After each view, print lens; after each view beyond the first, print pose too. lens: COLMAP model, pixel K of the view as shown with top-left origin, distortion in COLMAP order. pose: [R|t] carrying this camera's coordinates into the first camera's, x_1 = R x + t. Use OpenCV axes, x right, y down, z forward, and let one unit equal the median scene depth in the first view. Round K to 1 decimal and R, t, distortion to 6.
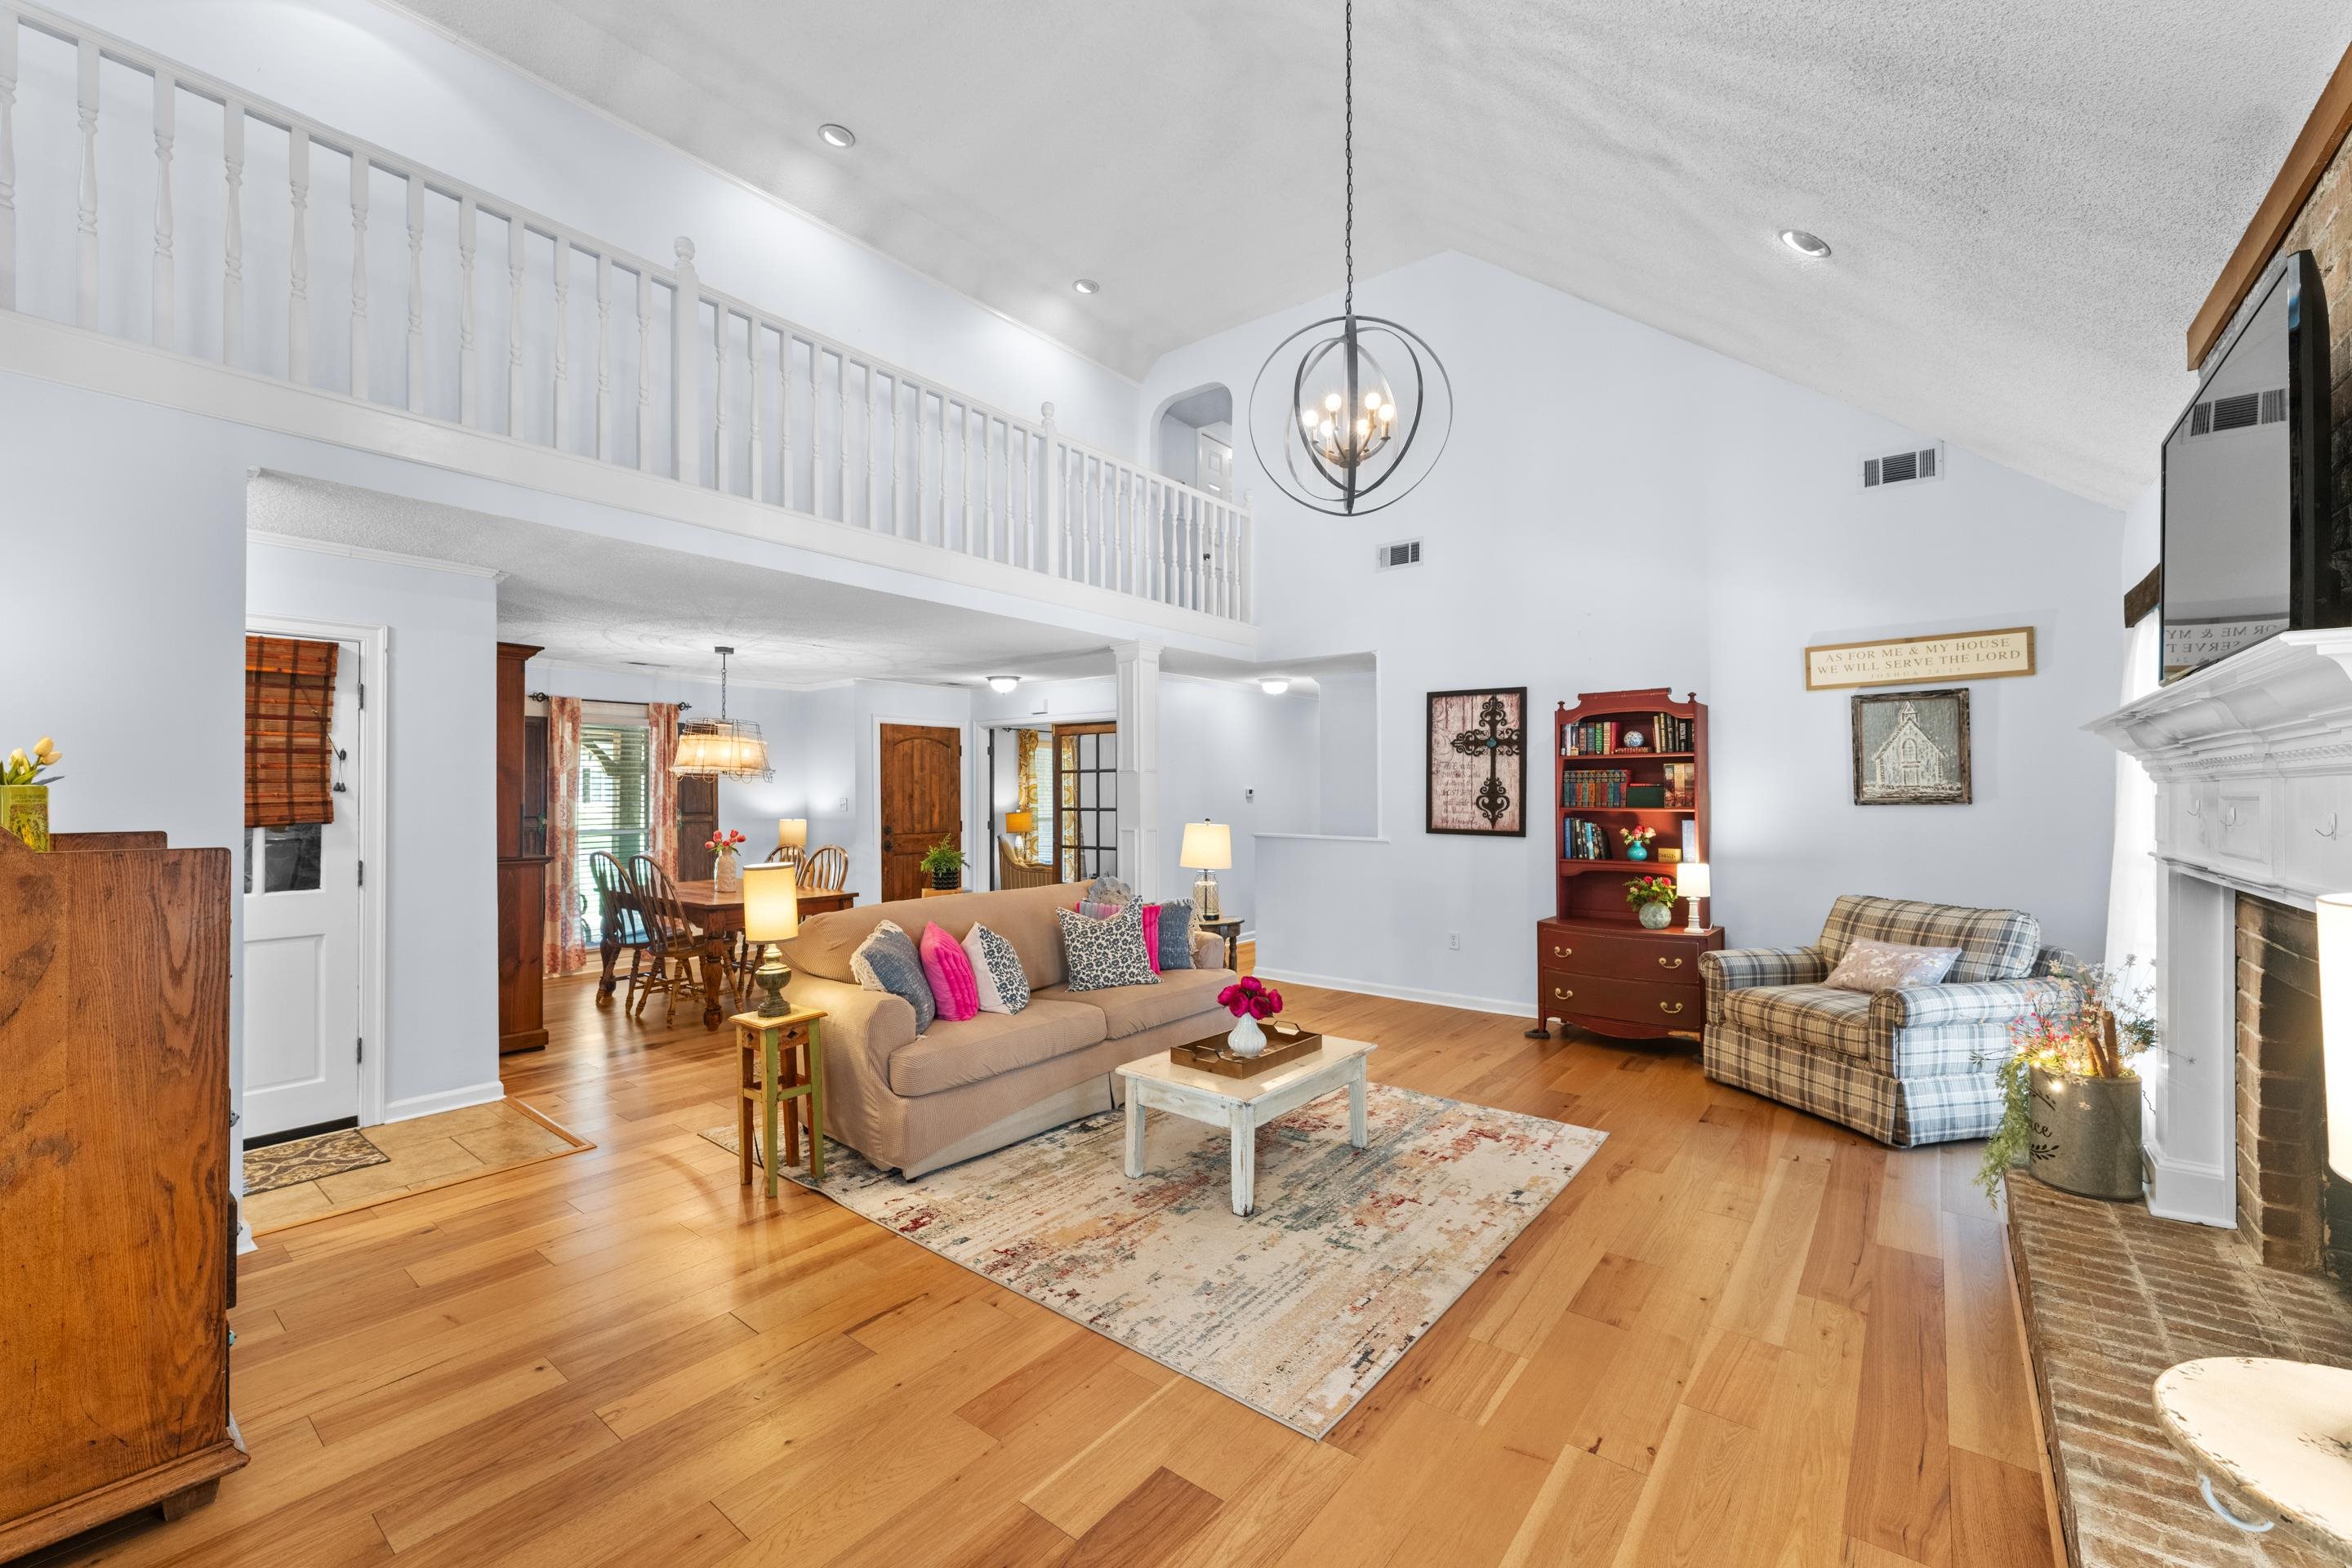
lens RADIAL K [[945.1, 0, 1163.7], [0, 945.1, 784.0], [0, 0, 1]] dist [-0.000337, 0.000039]
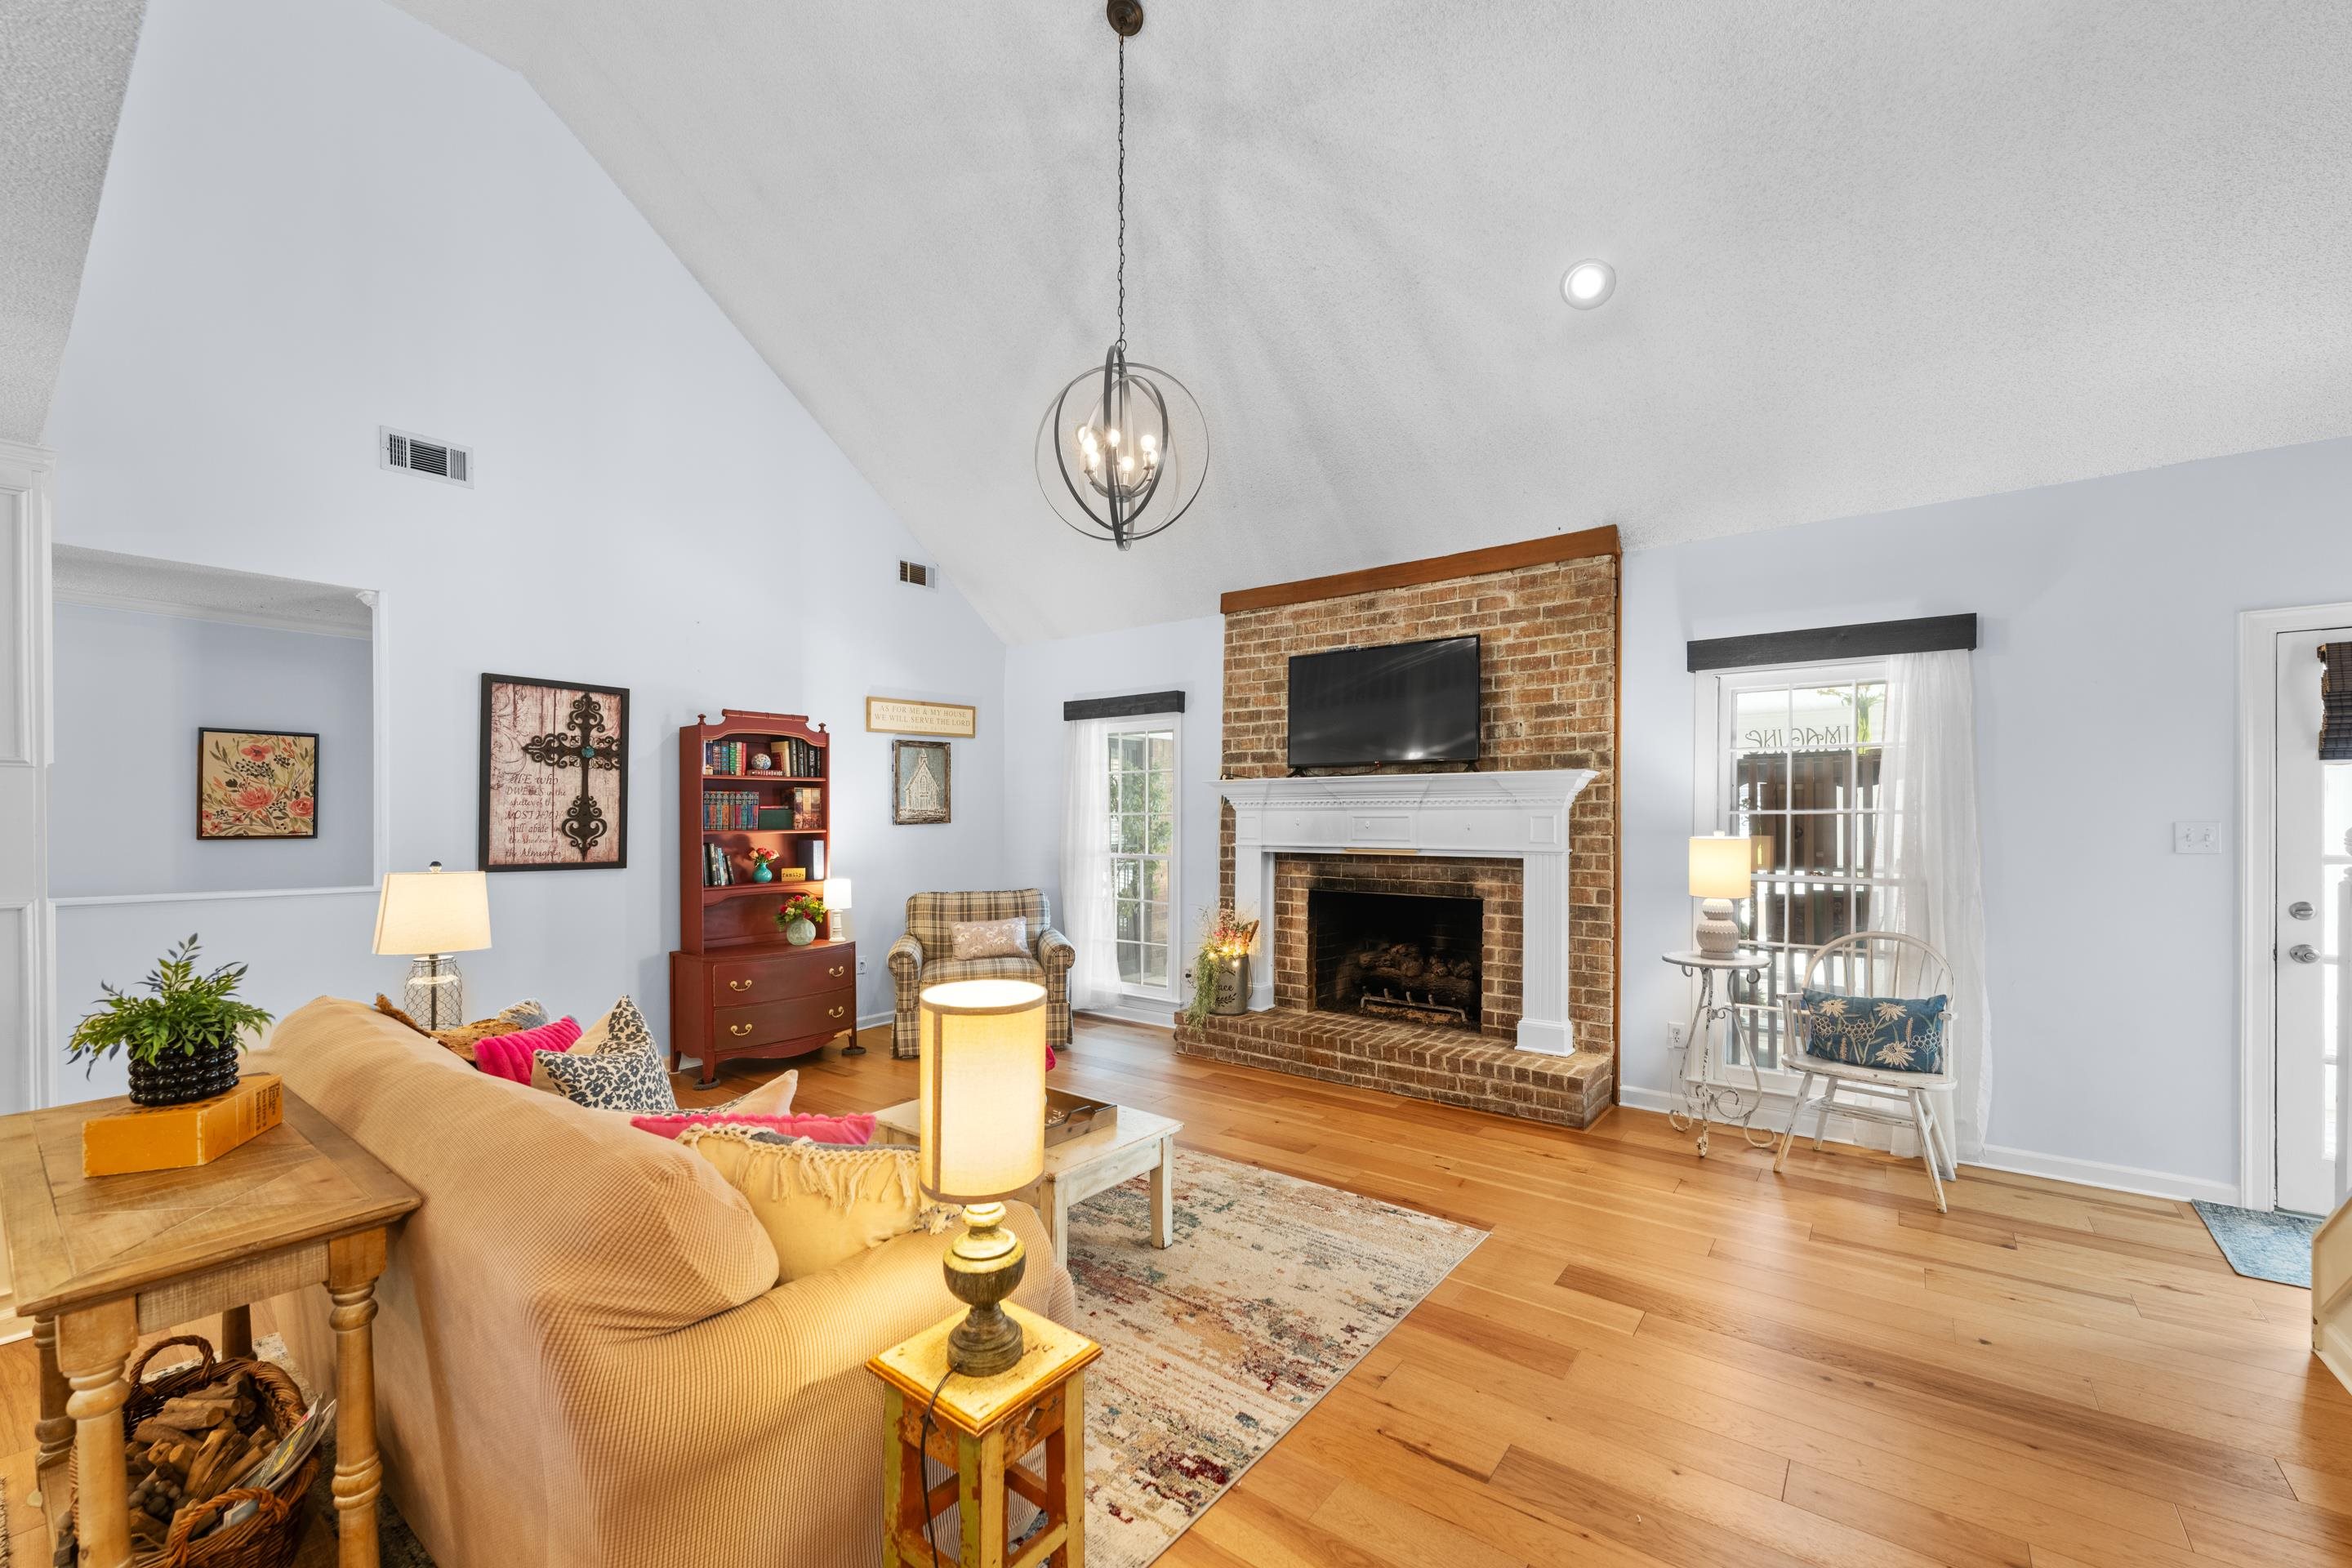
lens RADIAL K [[952.9, 0, 1170.6], [0, 952.9, 818.8], [0, 0, 1]] dist [-0.000867, 0.000073]
pose [[-0.018190, -0.002871, 0.999830, -0.543560], [-0.007688, 0.999967, 0.002732, 0.007430], [-0.999805, -0.007637, -0.018211, 0.613430]]
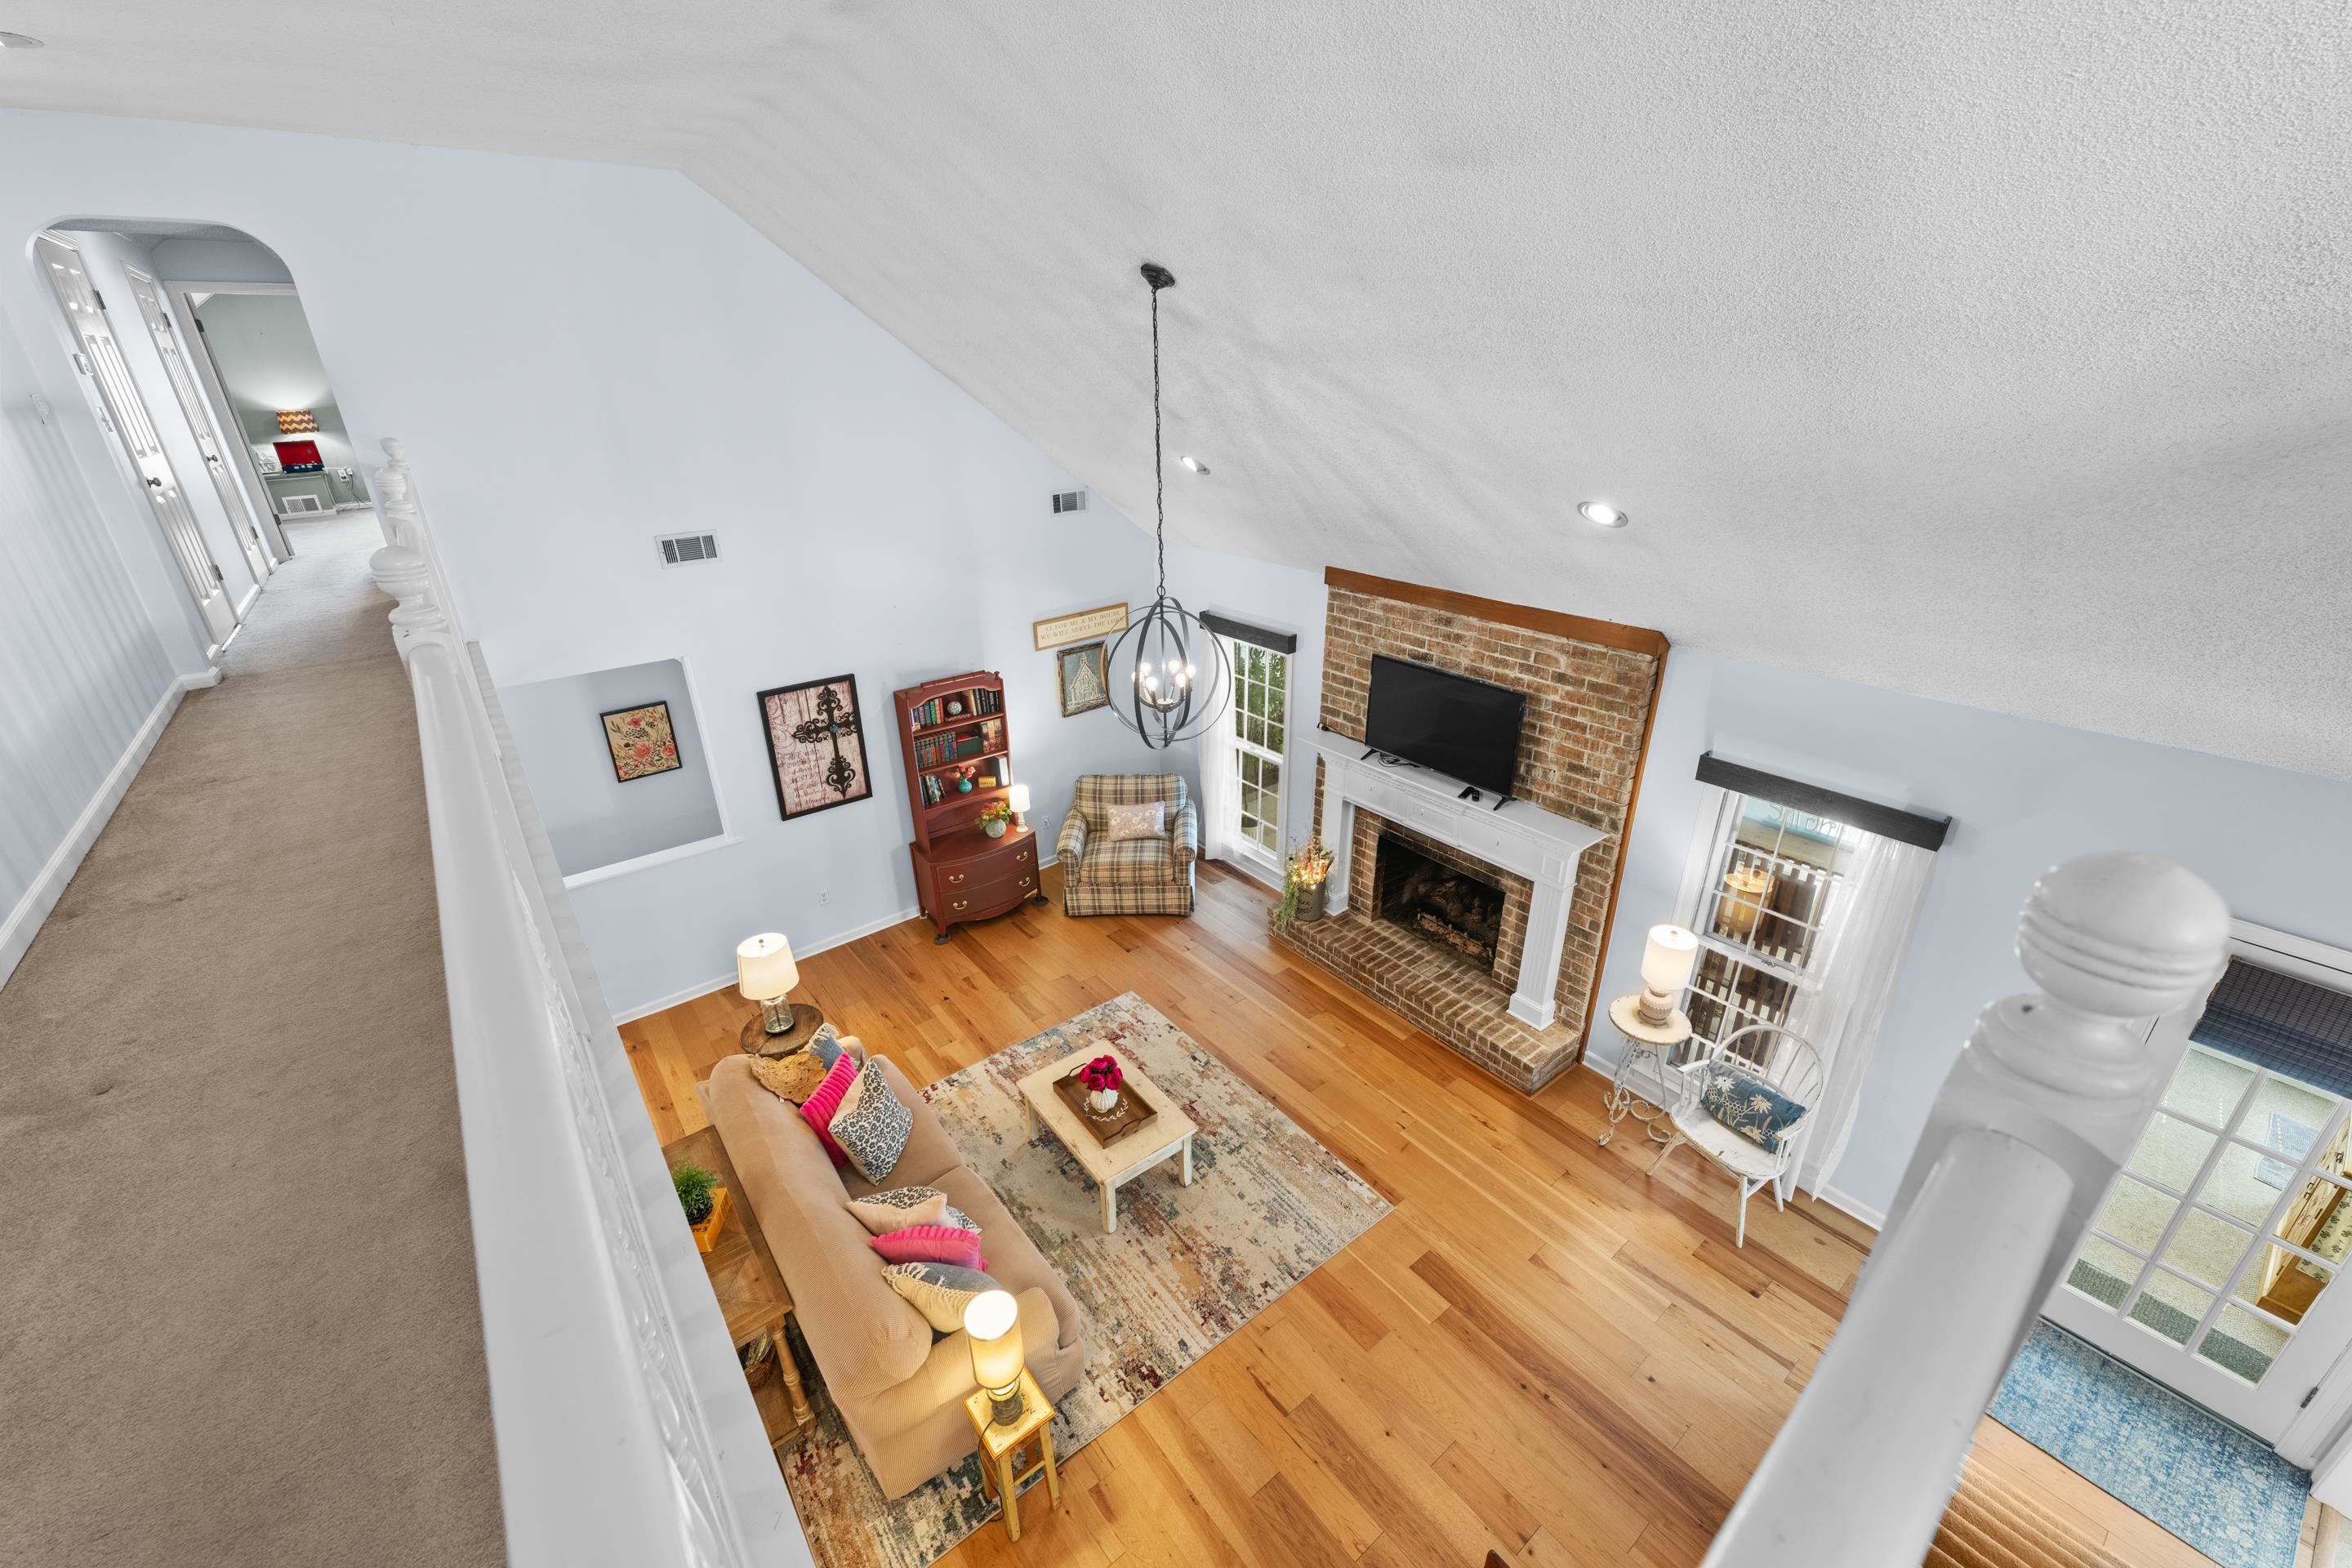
lens RADIAL K [[936.4, 0, 1166.4], [0, 936.4, 787.8], [0, 0, 1]] dist [0.001141, 0.000145]
pose [[0.235009, -0.407244, 0.882566, -0.643201], [0.016102, 0.909503, 0.415386, -0.499048], [-0.971860, -0.083409, 0.220299, 0.445780]]
